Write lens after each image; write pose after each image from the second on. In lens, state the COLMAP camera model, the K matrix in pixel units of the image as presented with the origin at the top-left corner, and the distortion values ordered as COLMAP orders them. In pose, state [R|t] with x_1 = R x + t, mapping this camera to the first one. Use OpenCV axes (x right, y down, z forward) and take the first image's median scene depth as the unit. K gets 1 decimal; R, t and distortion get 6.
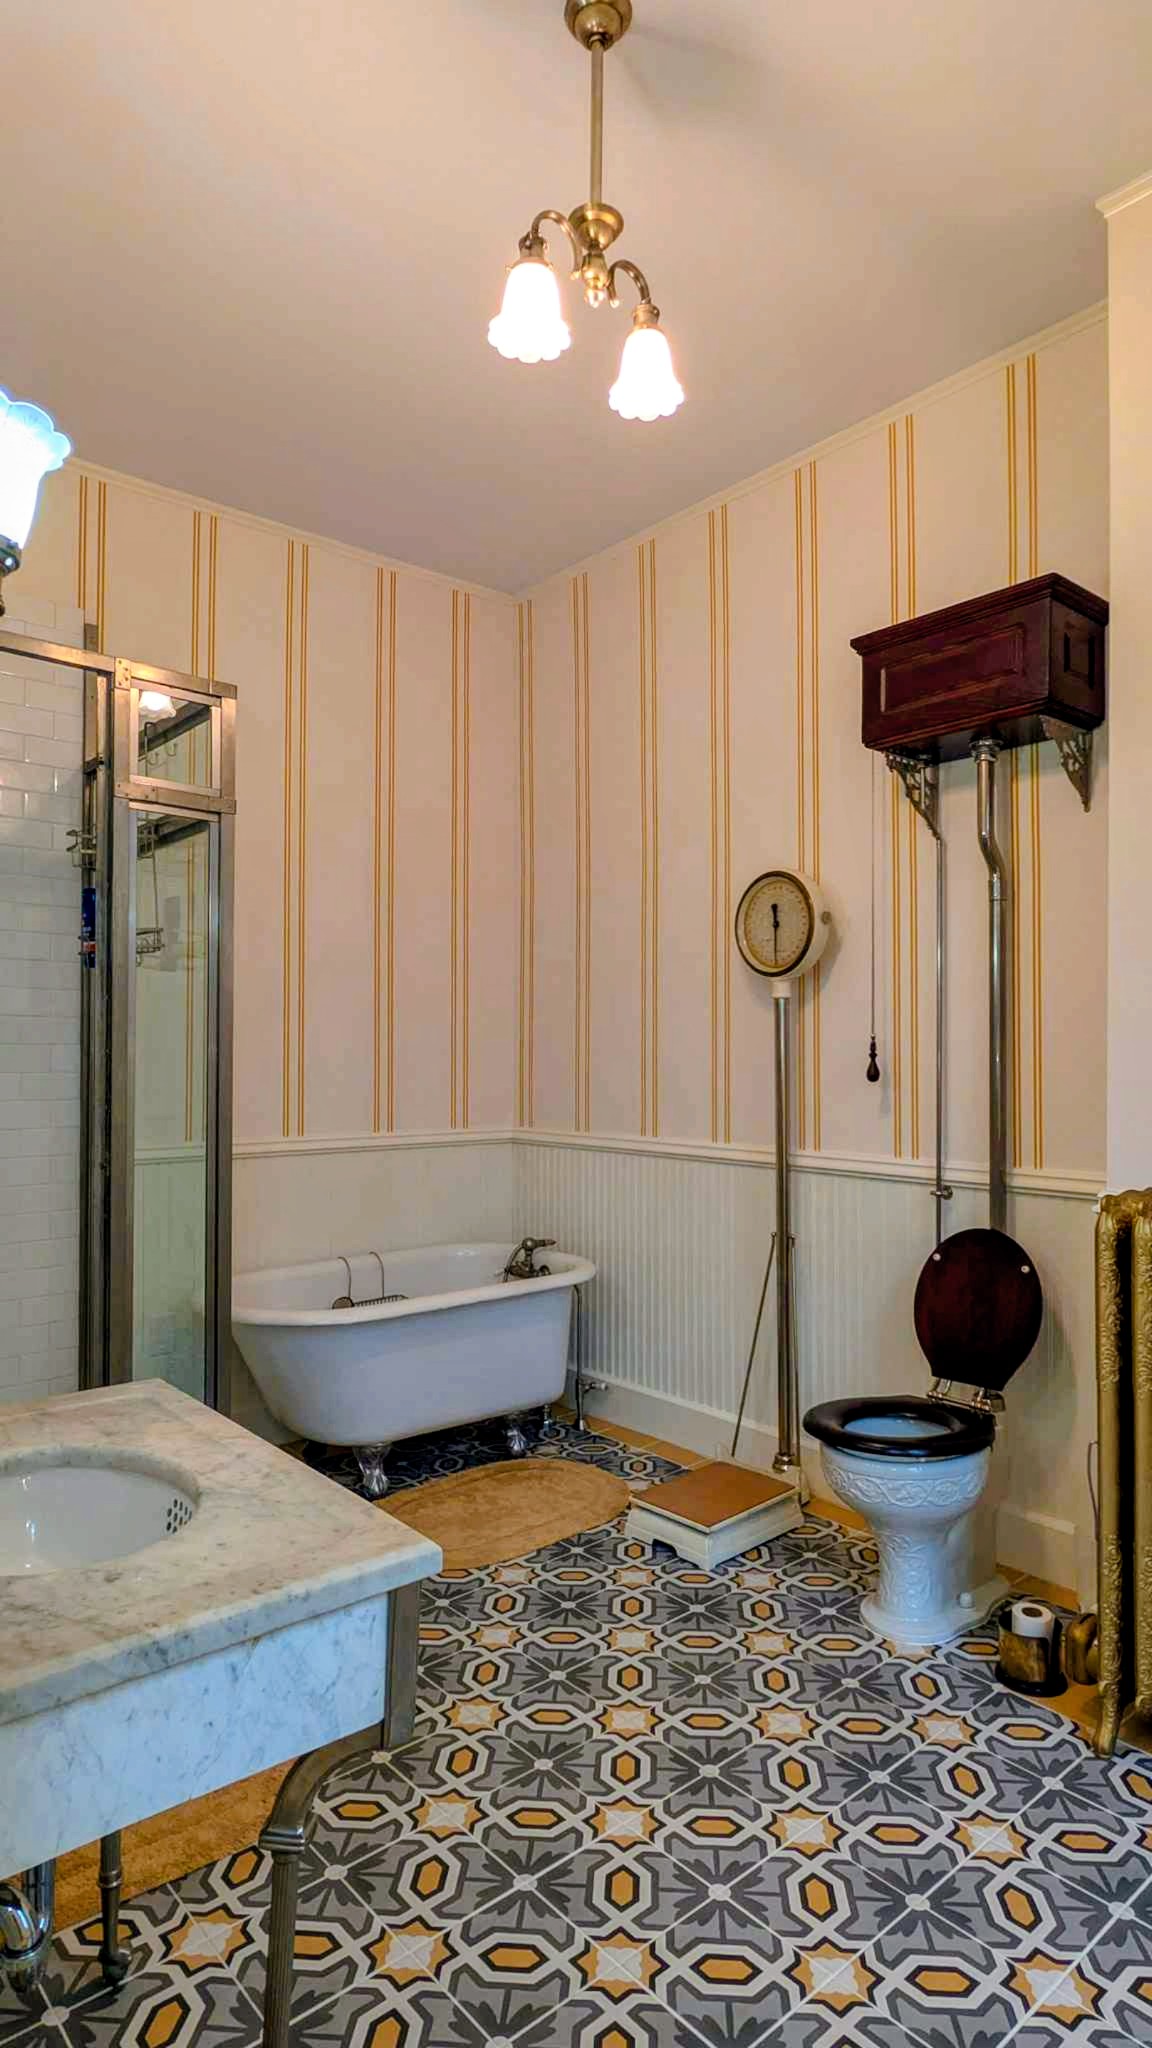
lens RADIAL K [[1160.9, 0, 576.0], [0, 1160.9, 1024.0], [0, 0, 1]] dist [-0.000568, -0.000031]
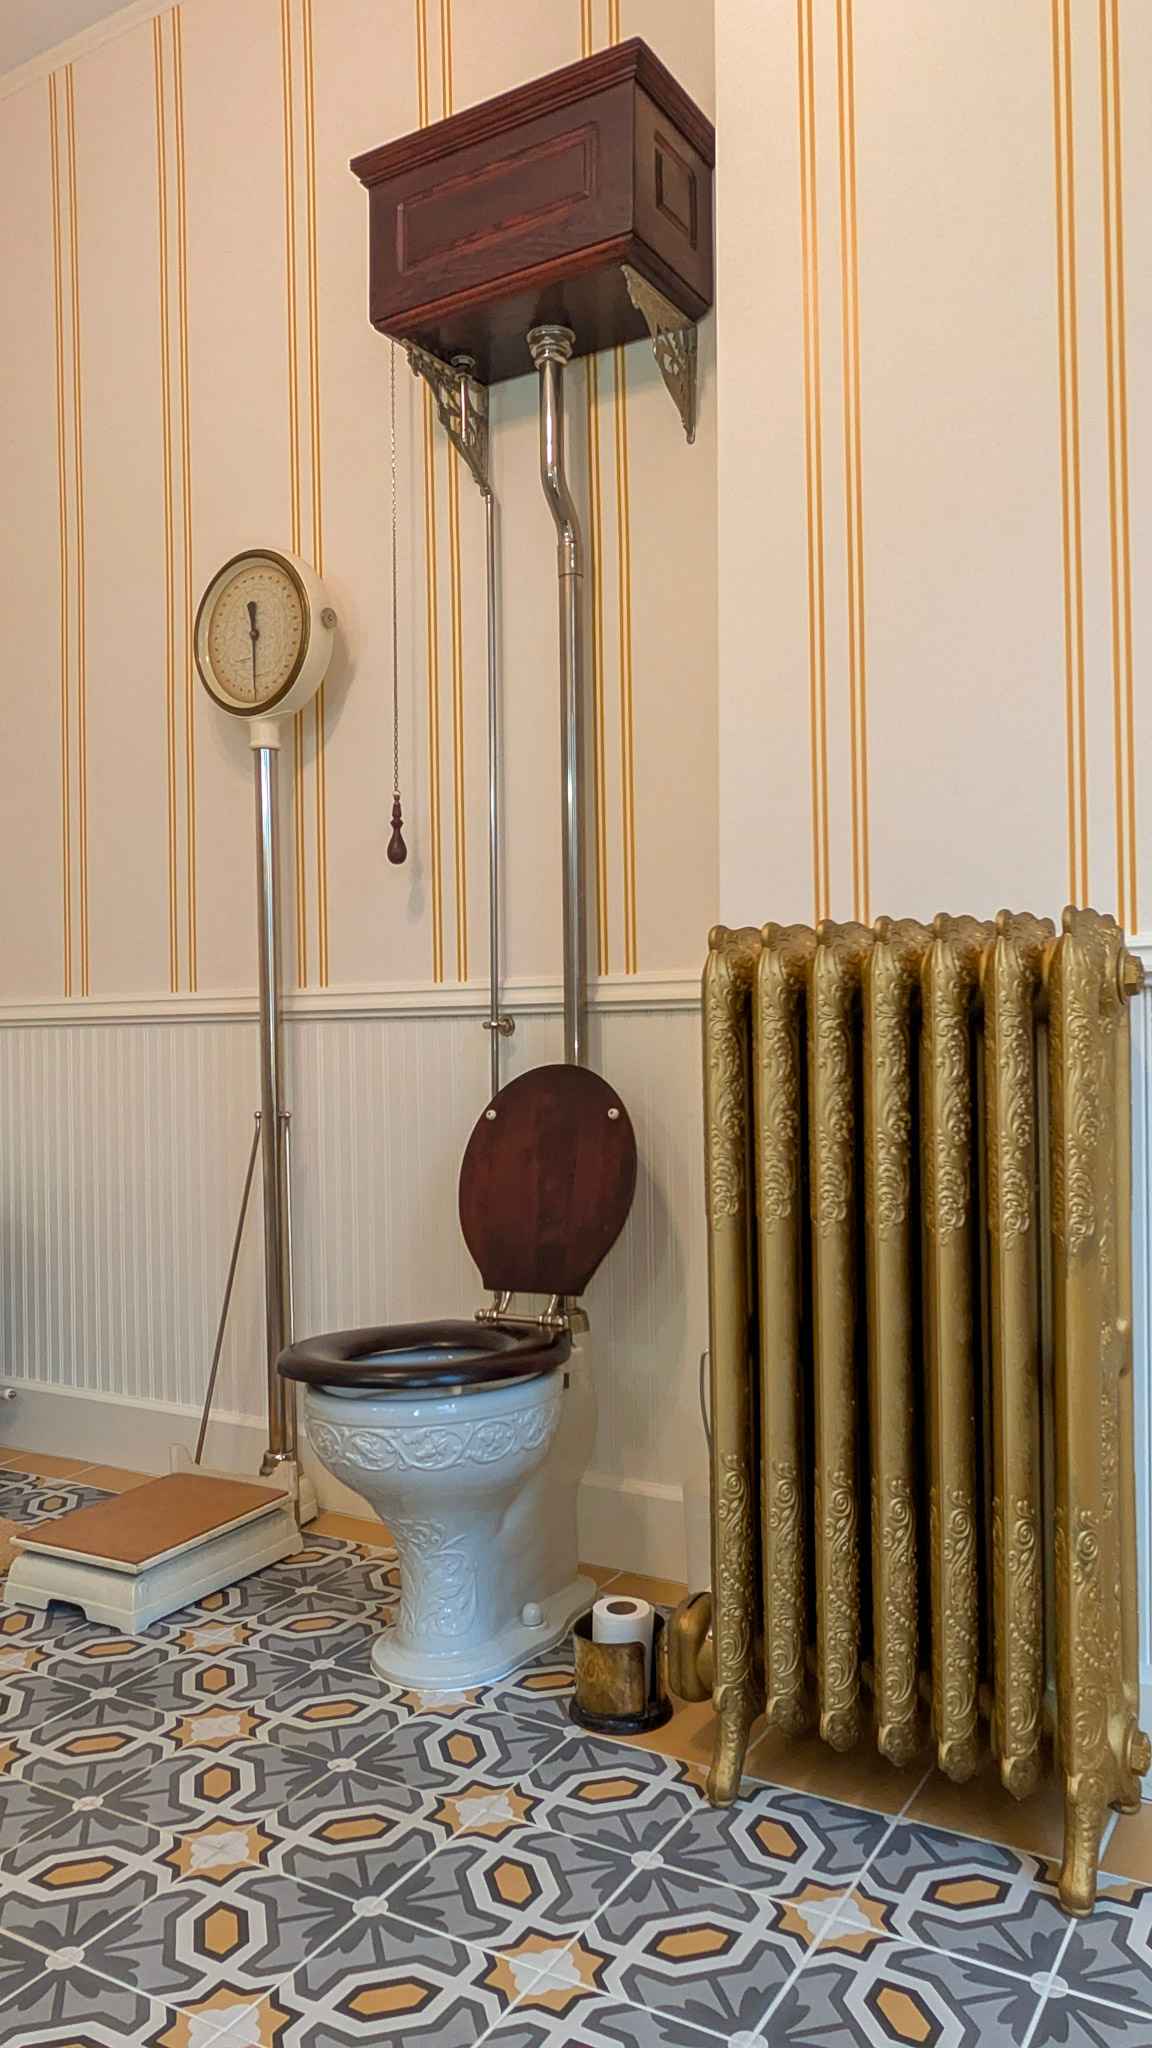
lens RADIAL K [[1431.5, 0, 576.0], [0, 1431.5, 1024.0], [0, 0, 1]] dist [0.003717, 0.000434]
pose [[0.950307, -0.008890, 0.311188, 0.105197], [0.010540, 0.999938, -0.003621, 0.157400], [-0.311137, 0.006721, 0.950341, 0.210661]]
